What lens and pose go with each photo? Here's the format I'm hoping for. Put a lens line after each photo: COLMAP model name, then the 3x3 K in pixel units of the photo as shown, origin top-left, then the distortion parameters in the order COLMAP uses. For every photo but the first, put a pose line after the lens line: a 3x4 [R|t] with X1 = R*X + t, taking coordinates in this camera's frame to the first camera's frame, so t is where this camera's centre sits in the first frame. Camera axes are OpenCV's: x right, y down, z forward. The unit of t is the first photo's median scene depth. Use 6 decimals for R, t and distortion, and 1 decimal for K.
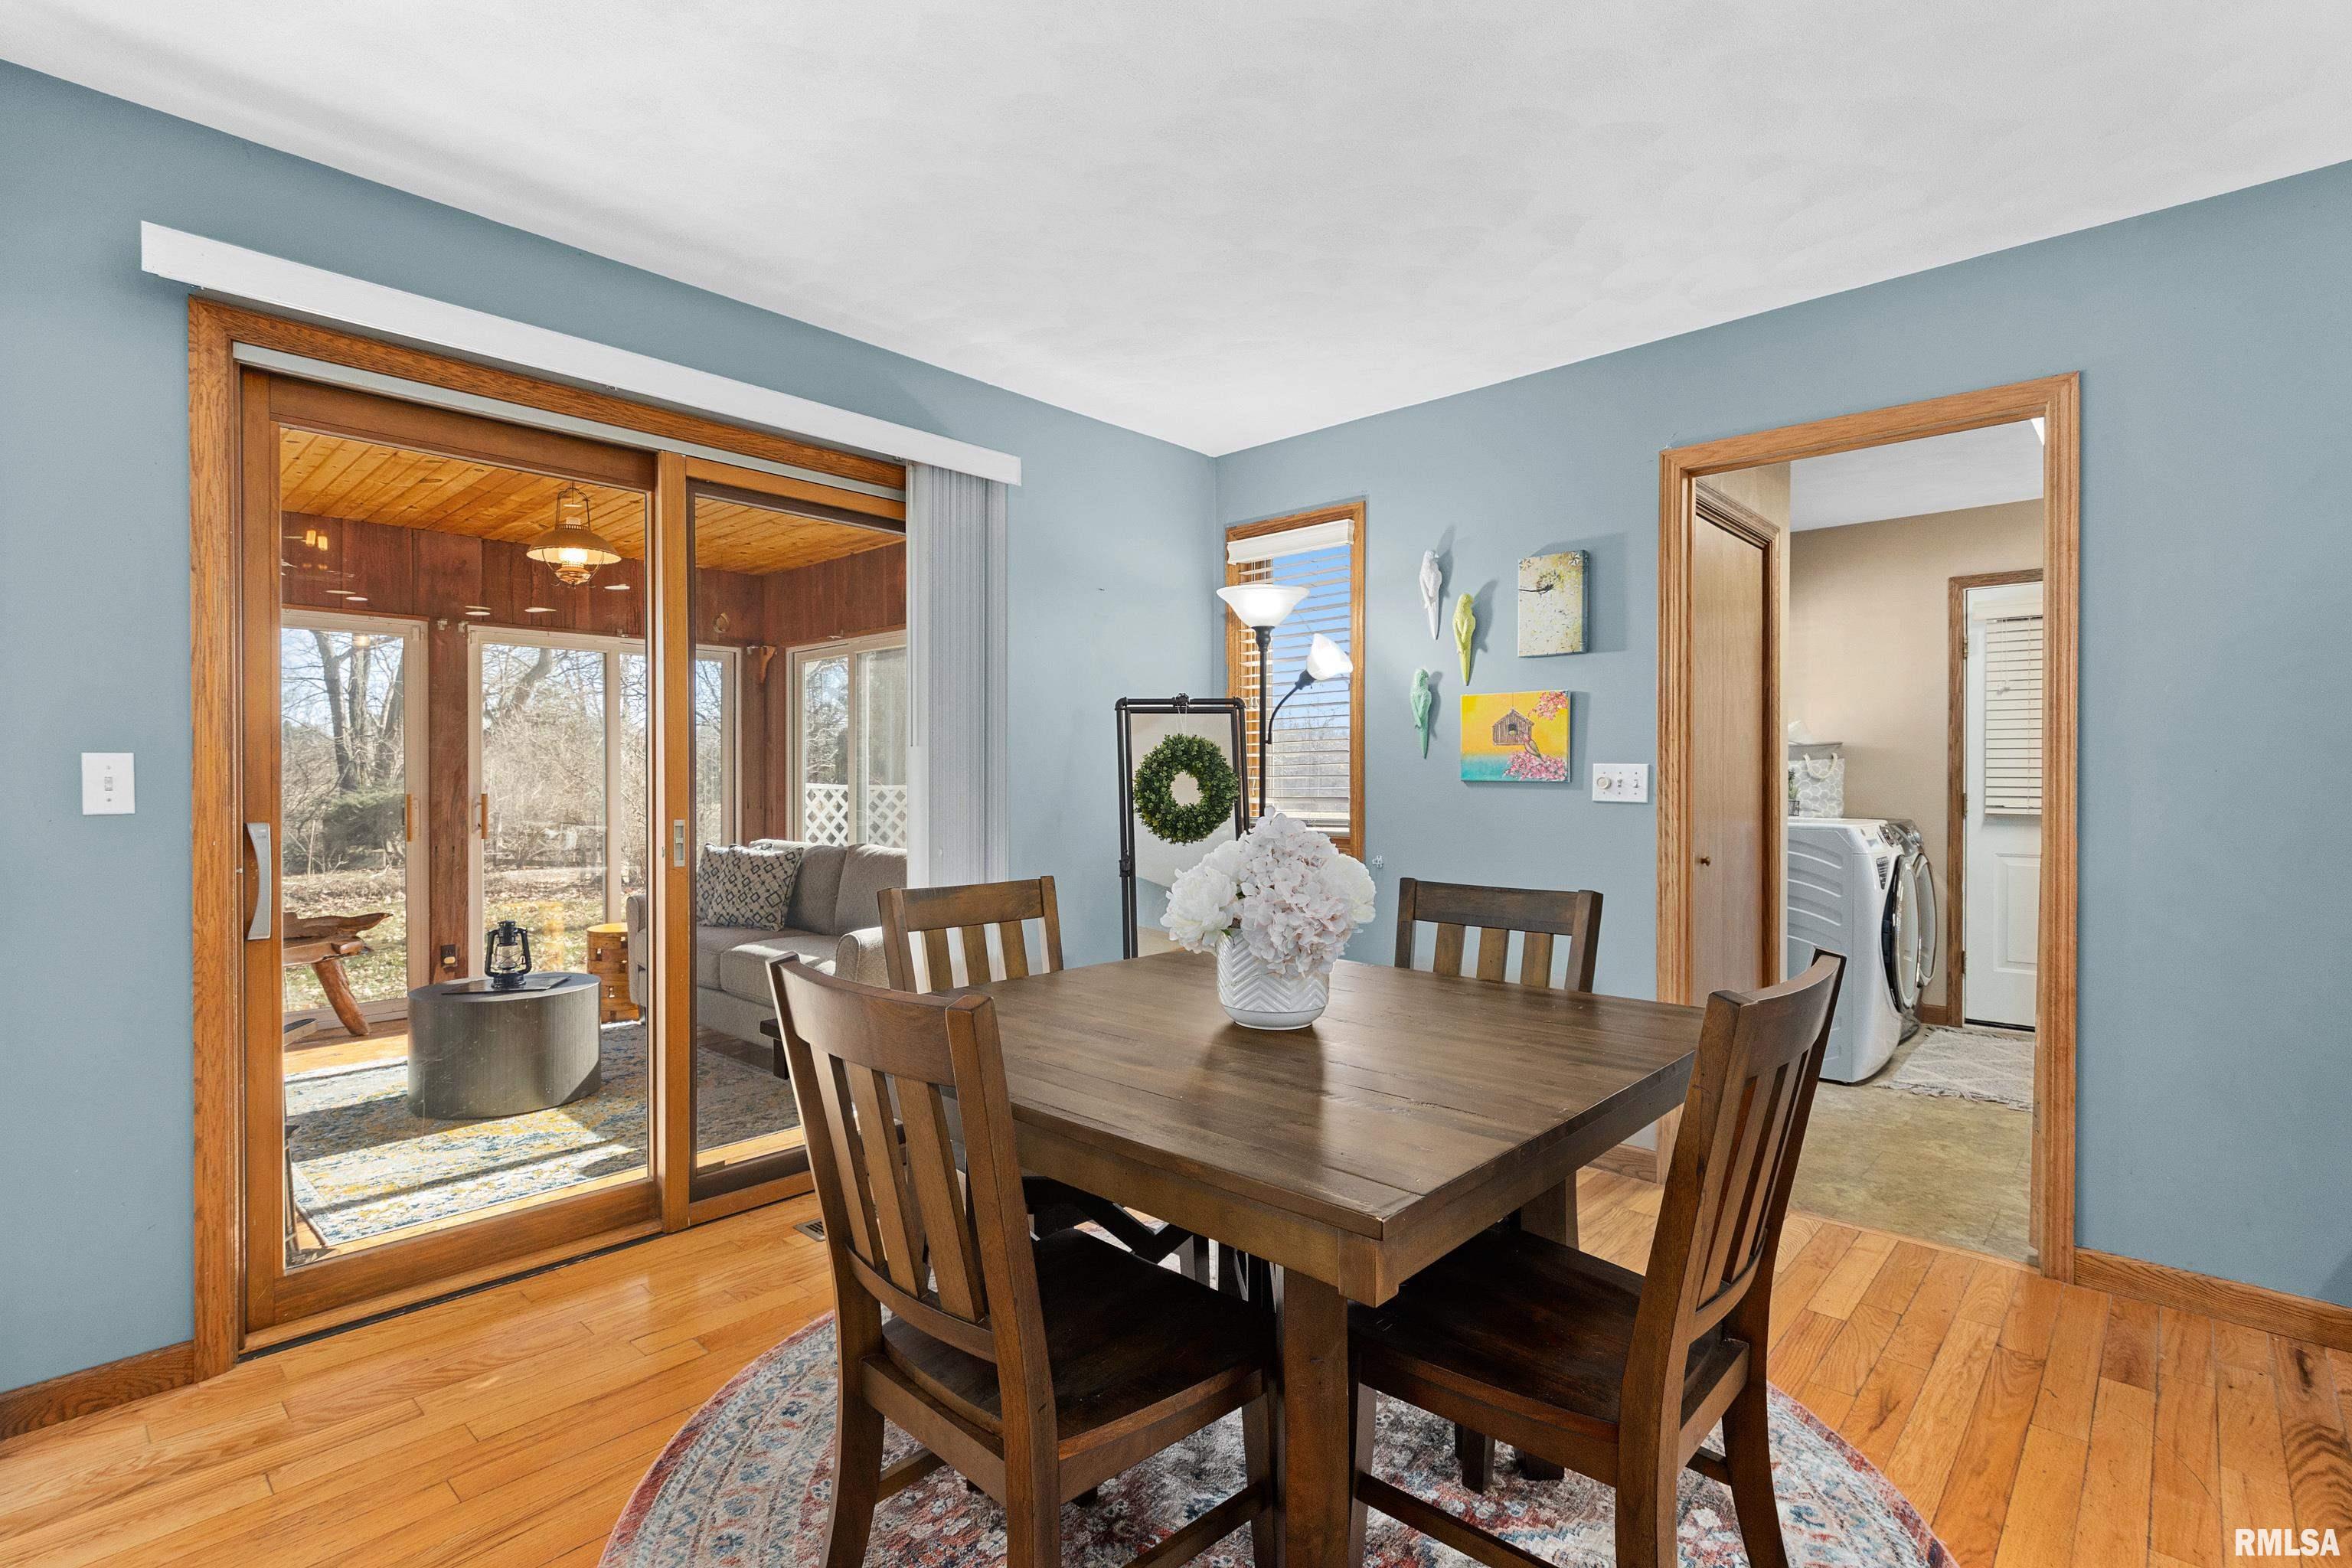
lens RADIAL K [[1096.6, 0, 1159.6], [0, 1096.6, 784.8], [0, 0, 1]] dist [0.011539, -0.001784]
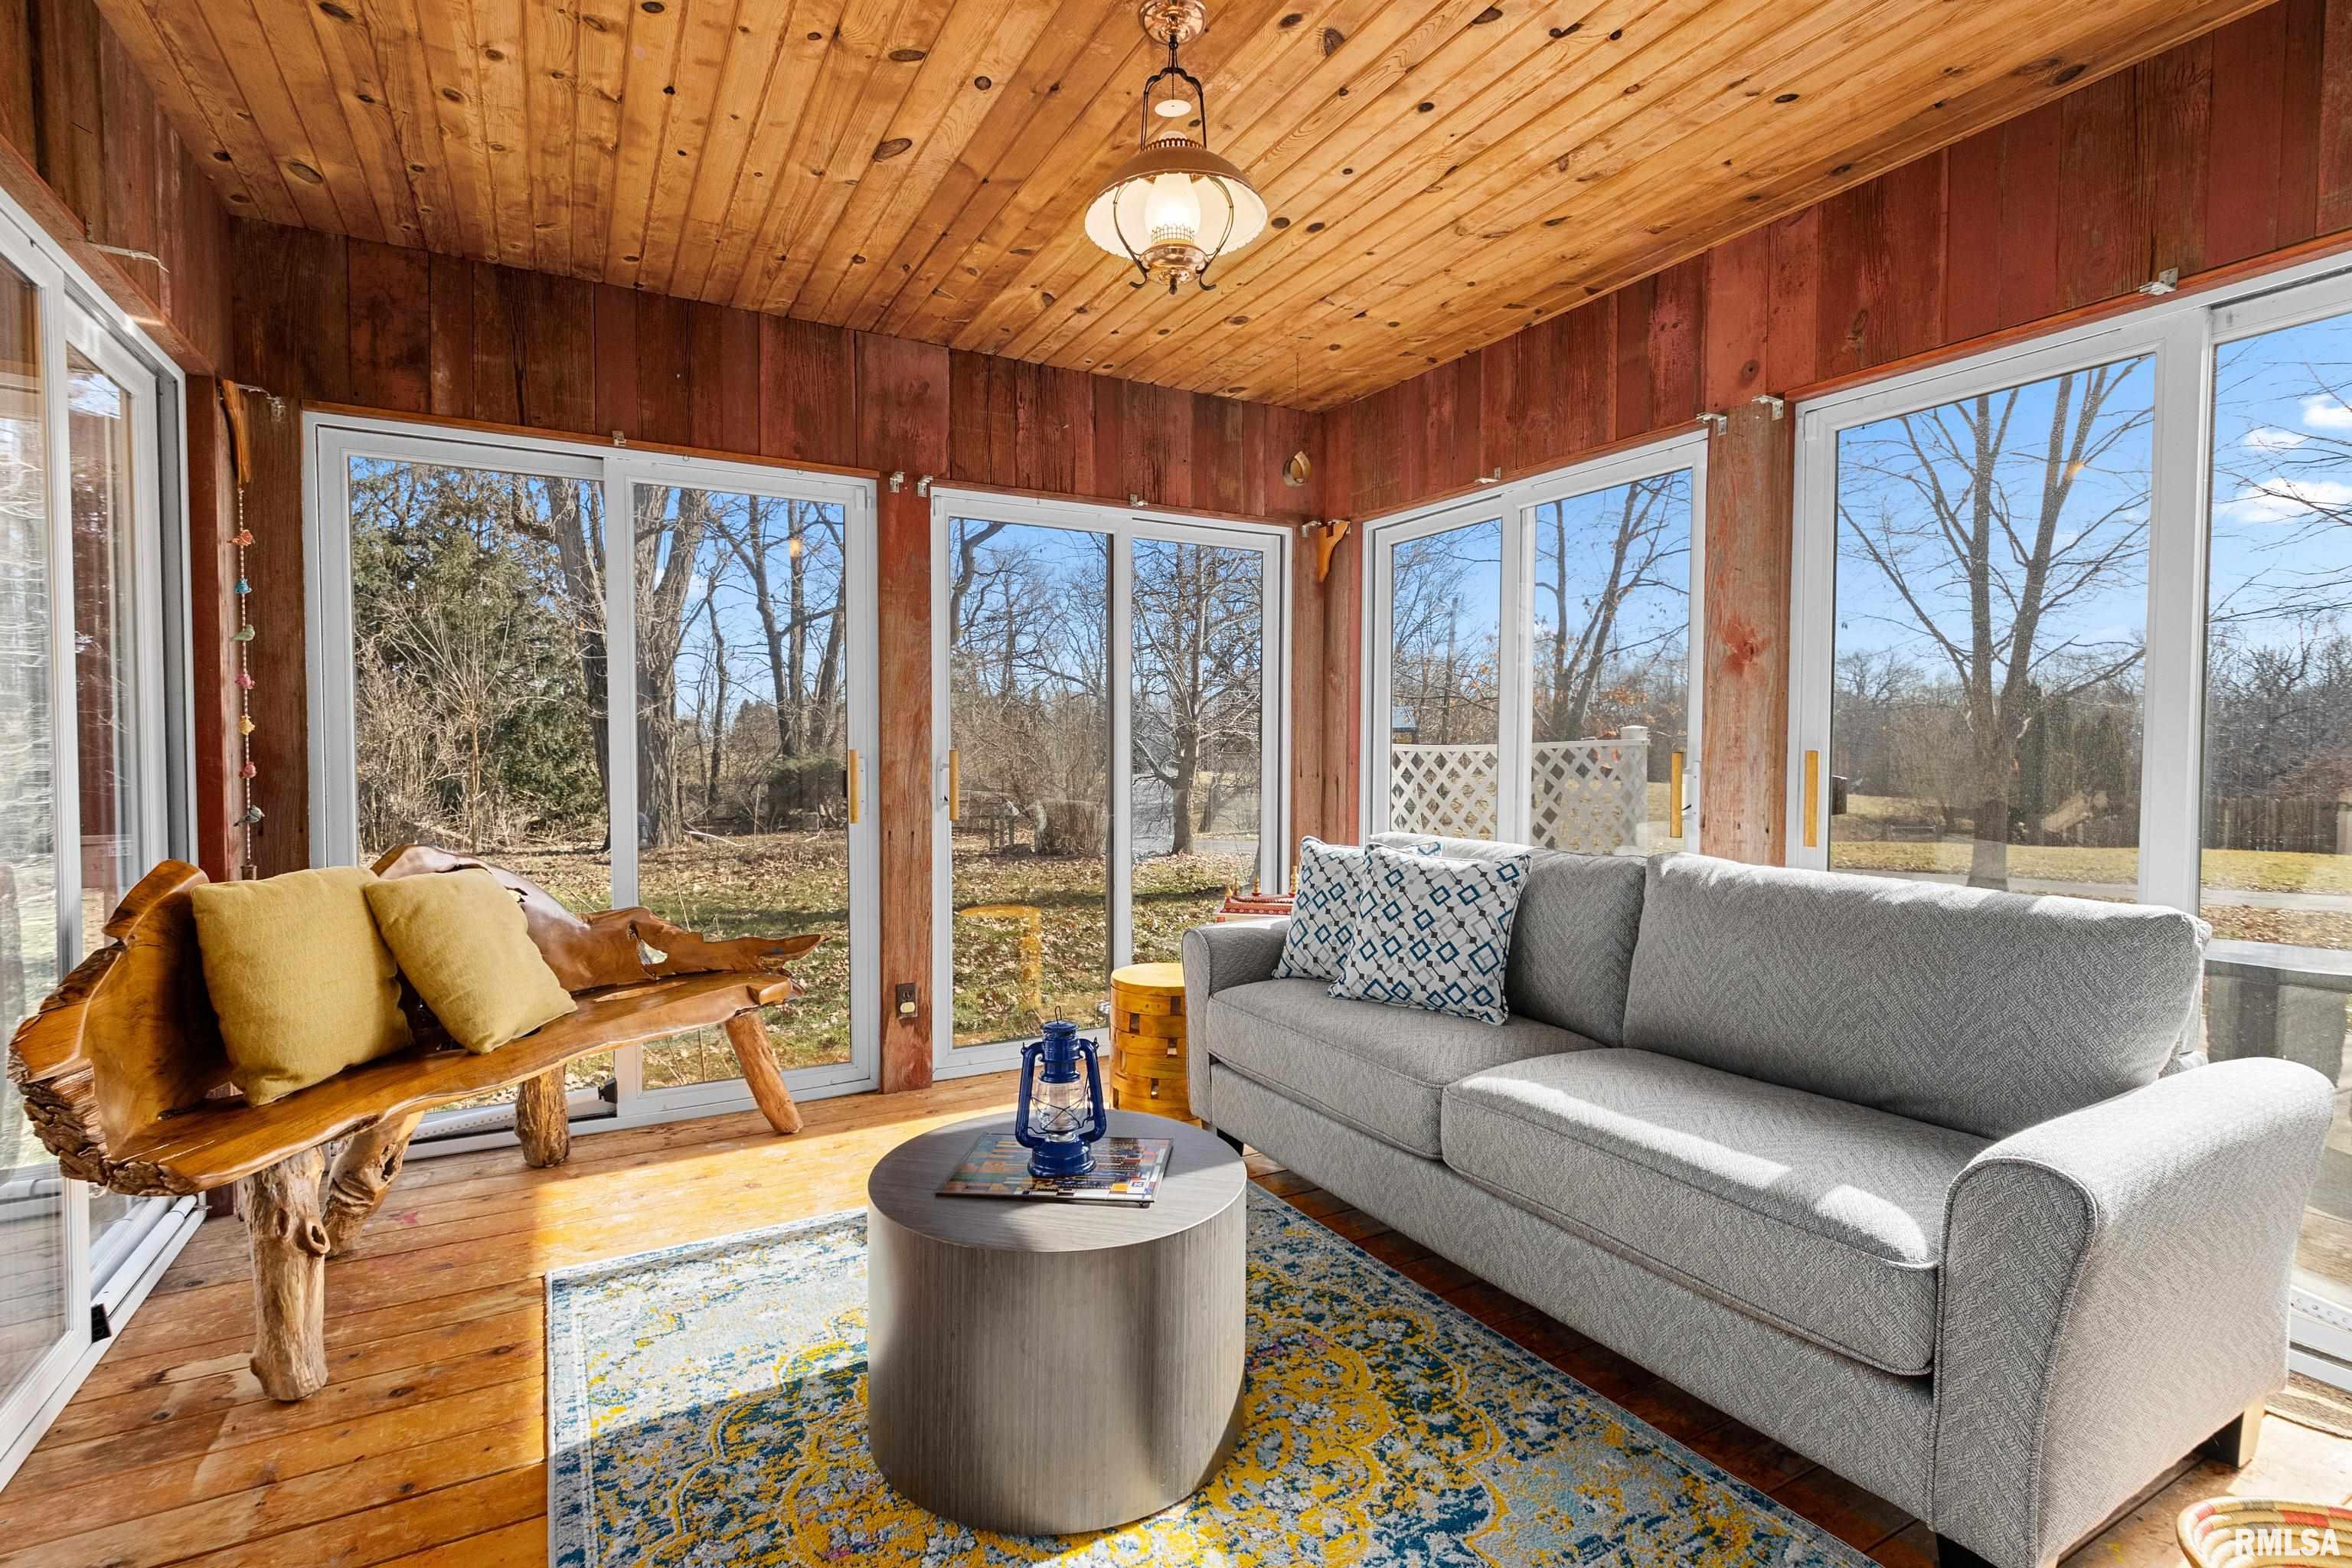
lens RADIAL K [[1096.6, 0, 1180.5], [0, 1096.6, 783.9], [0, 0, 1]] dist [0.011539, -0.001784]
pose [[0.957307, 0.012460, -0.288805, -0.314253], [-0.005195, 0.999651, 0.025909, 0.011239], [0.289027, -0.023302, 0.957037, 0.444430]]
